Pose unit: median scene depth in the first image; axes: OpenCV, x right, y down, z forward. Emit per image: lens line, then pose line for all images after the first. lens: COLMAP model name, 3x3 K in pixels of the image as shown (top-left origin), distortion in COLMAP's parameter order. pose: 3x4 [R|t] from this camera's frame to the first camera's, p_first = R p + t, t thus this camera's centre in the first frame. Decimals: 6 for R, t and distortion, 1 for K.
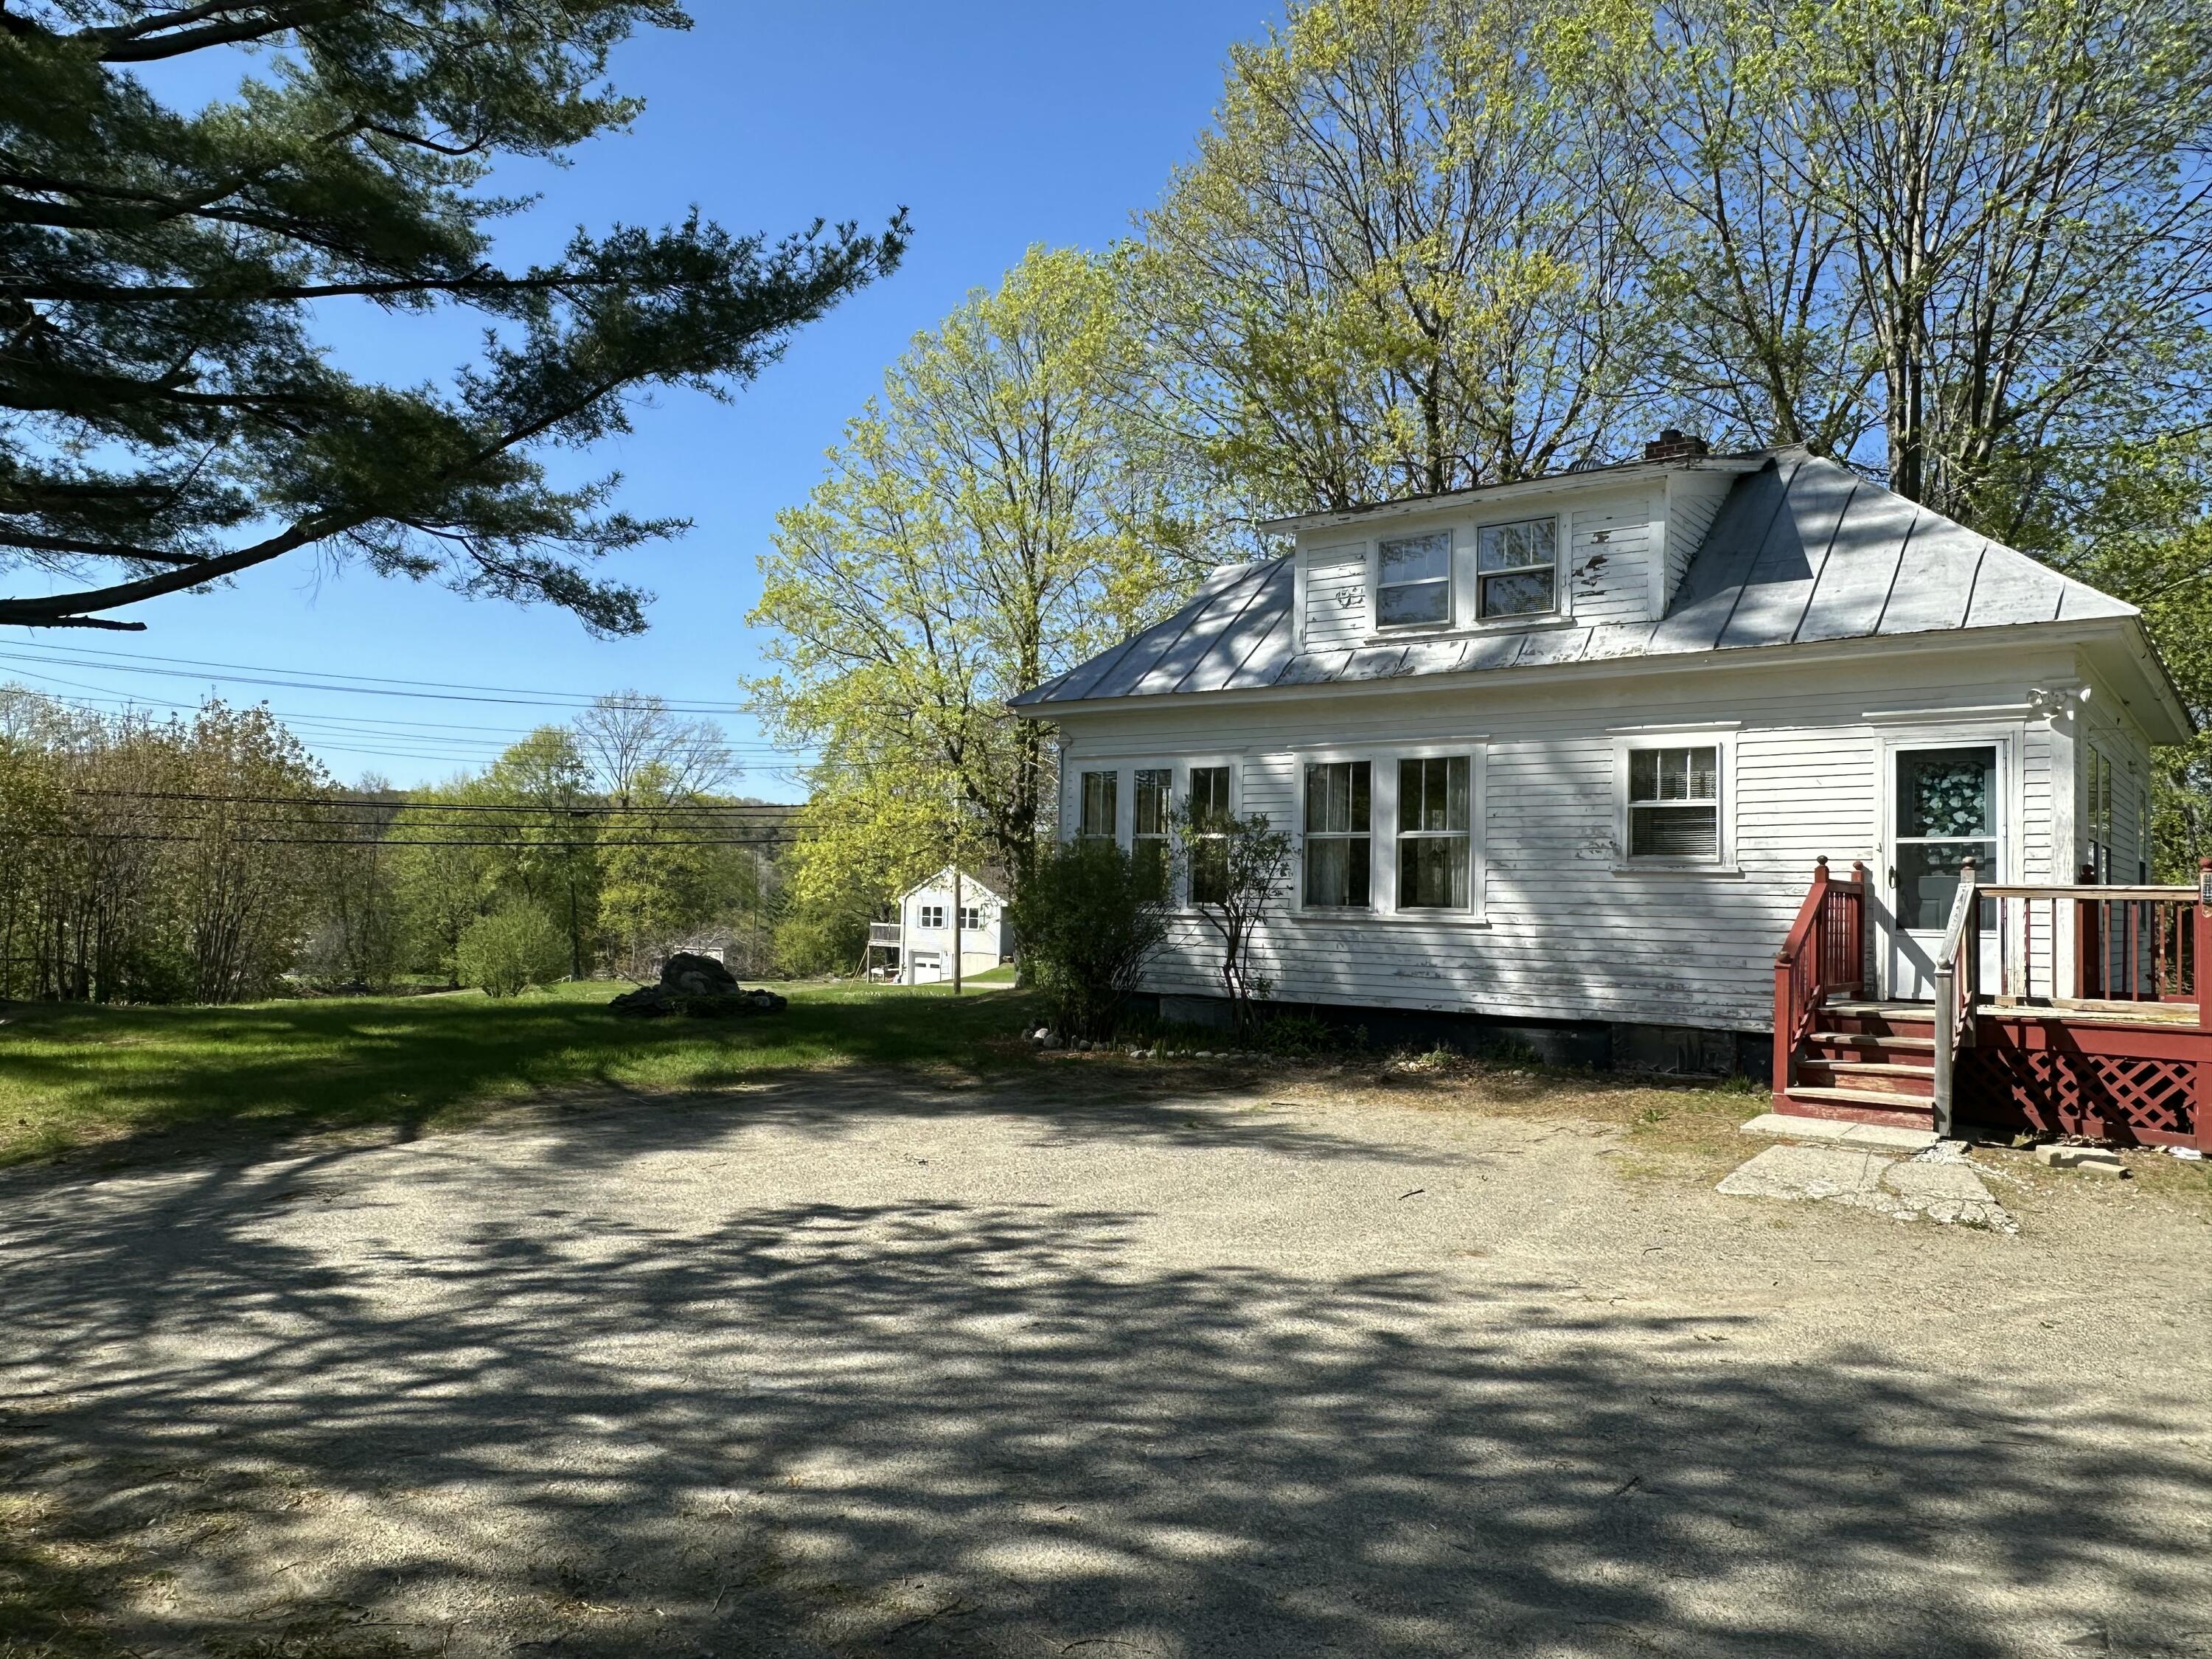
lens RADIAL K [[1525.6, 0, 1096.8], [0, 1525.6, 839.0], [0, 0, 1]] dist [-0.002468, -0.001729]
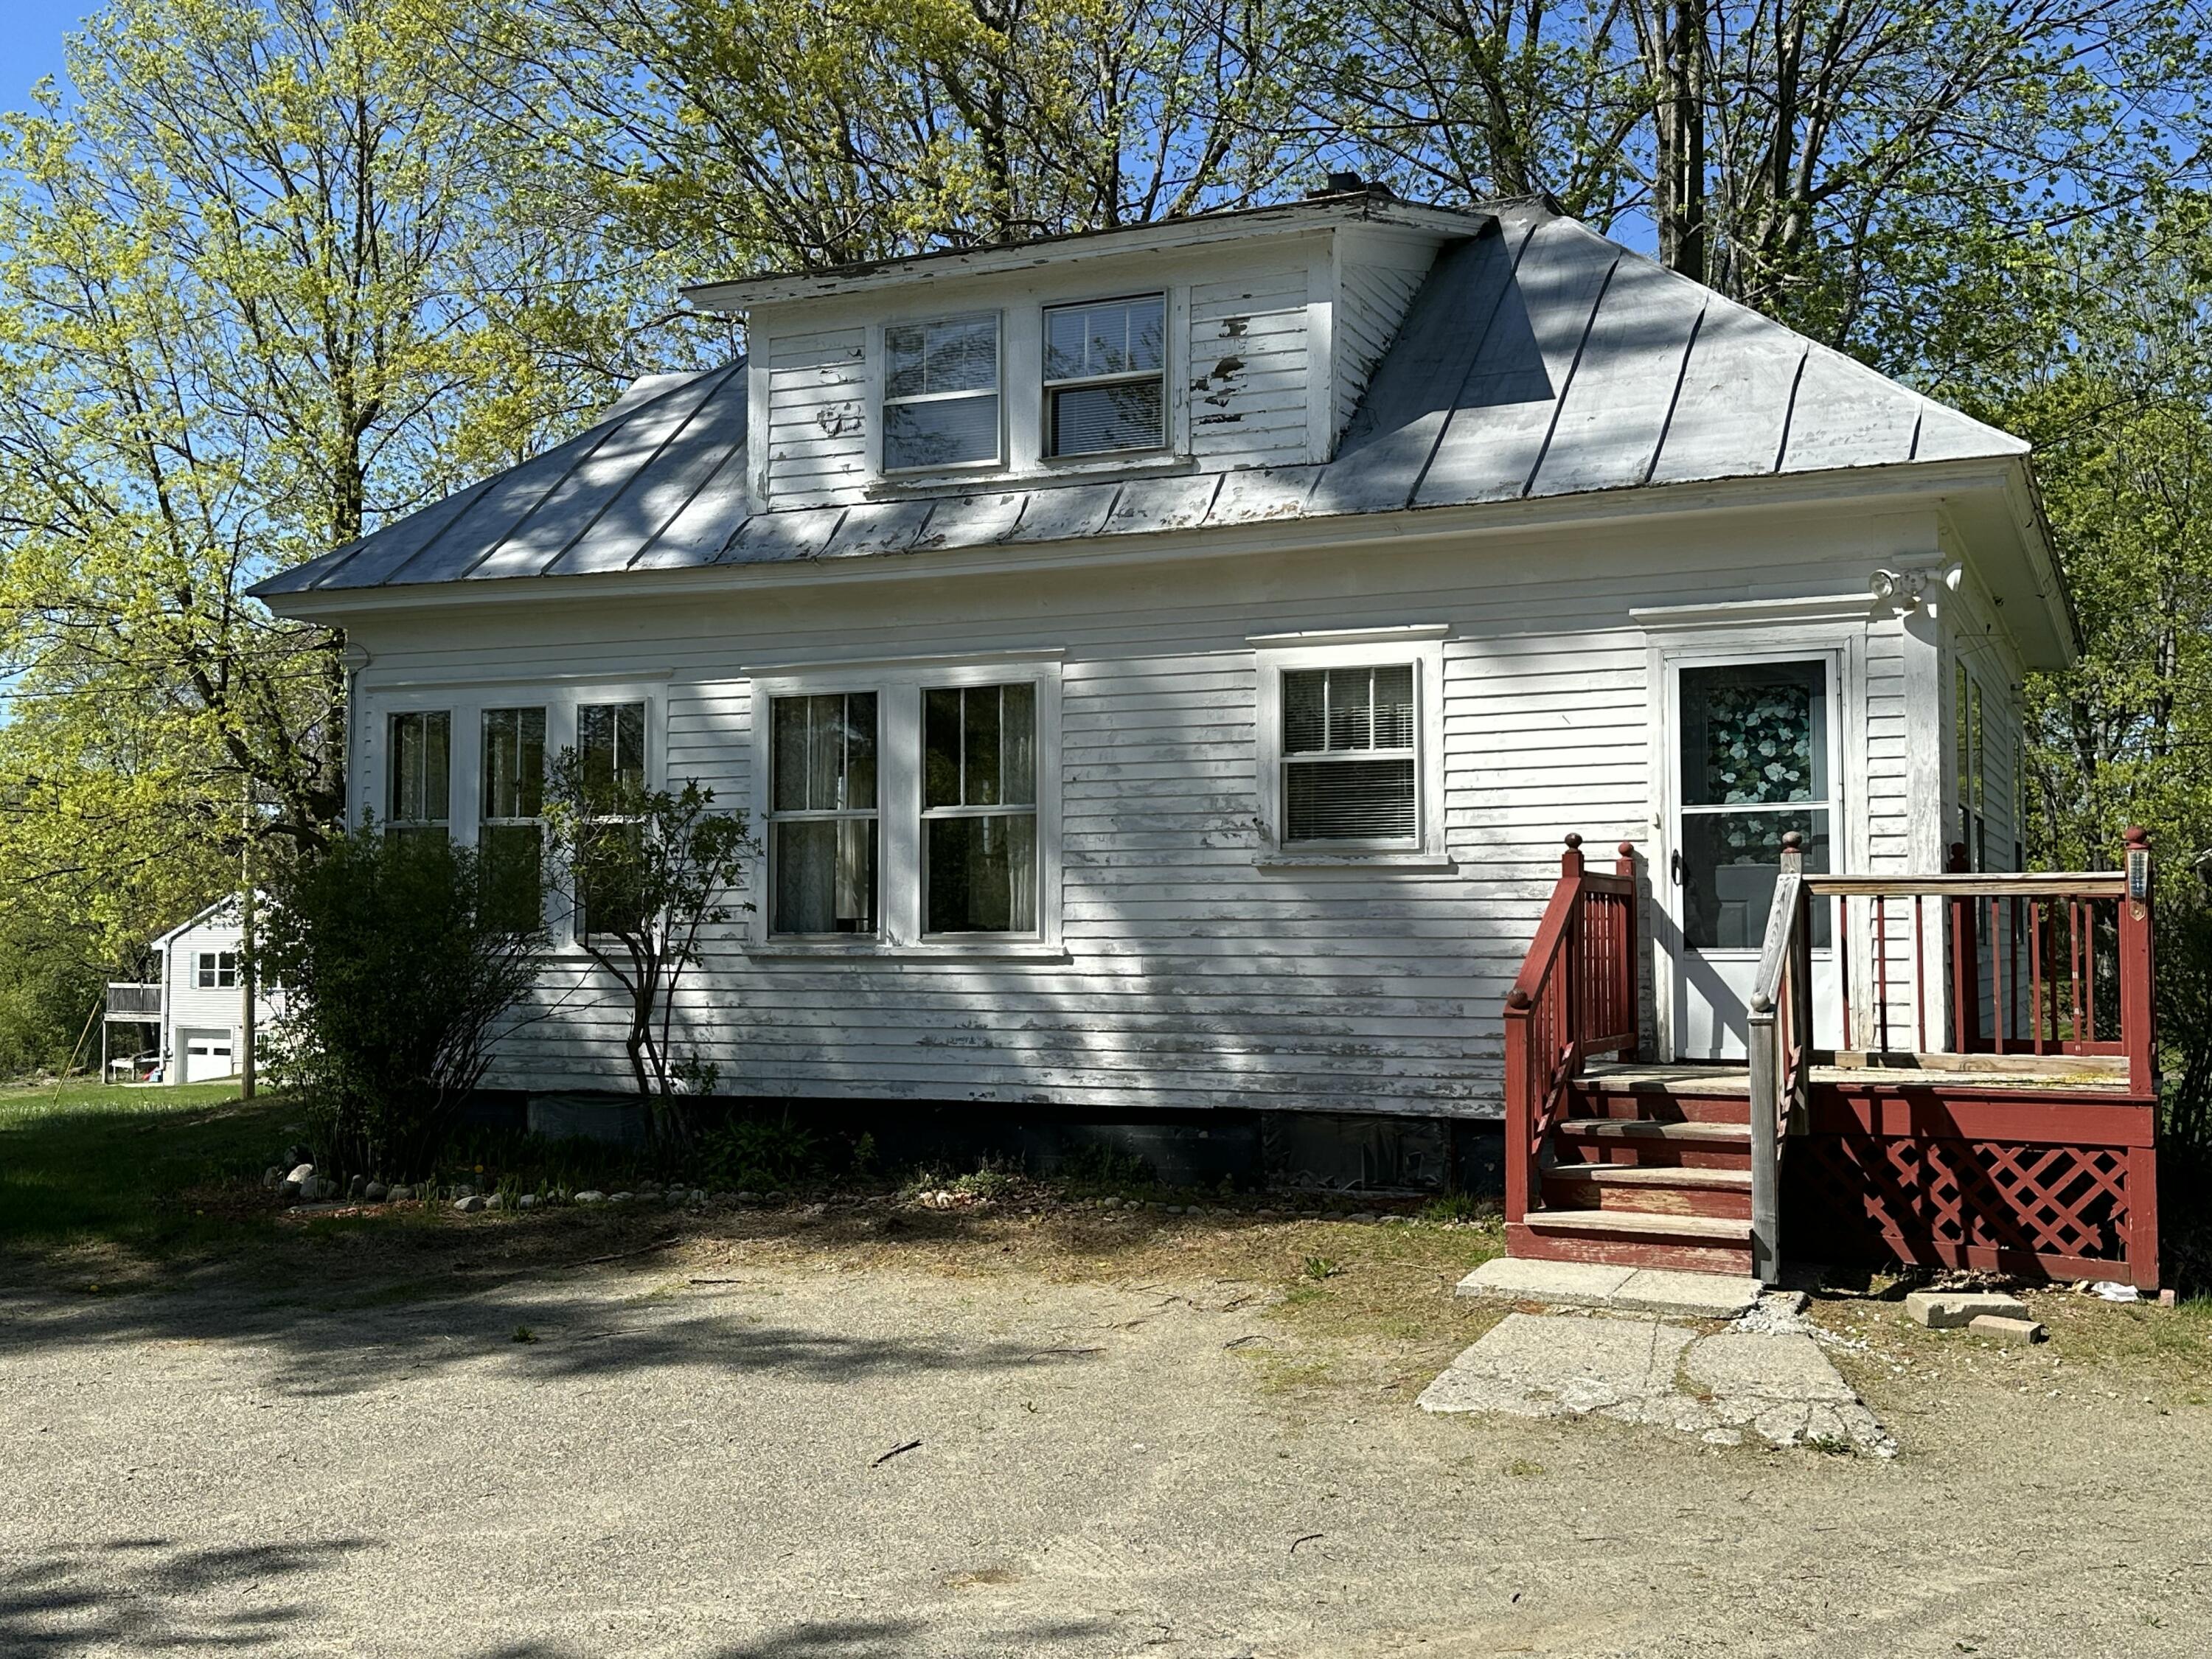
lens RADIAL K [[2050.4, 0, 1106.0], [0, 2050.4, 829.5], [0, 0, 1]] dist [0.160144, -0.327915]
pose [[0.974595, -0.011078, 0.223702, 0.088971], [0.013381, 0.999872, -0.008783, 0.012320], [-0.223576, 0.011554, 0.974618, 0.193964]]
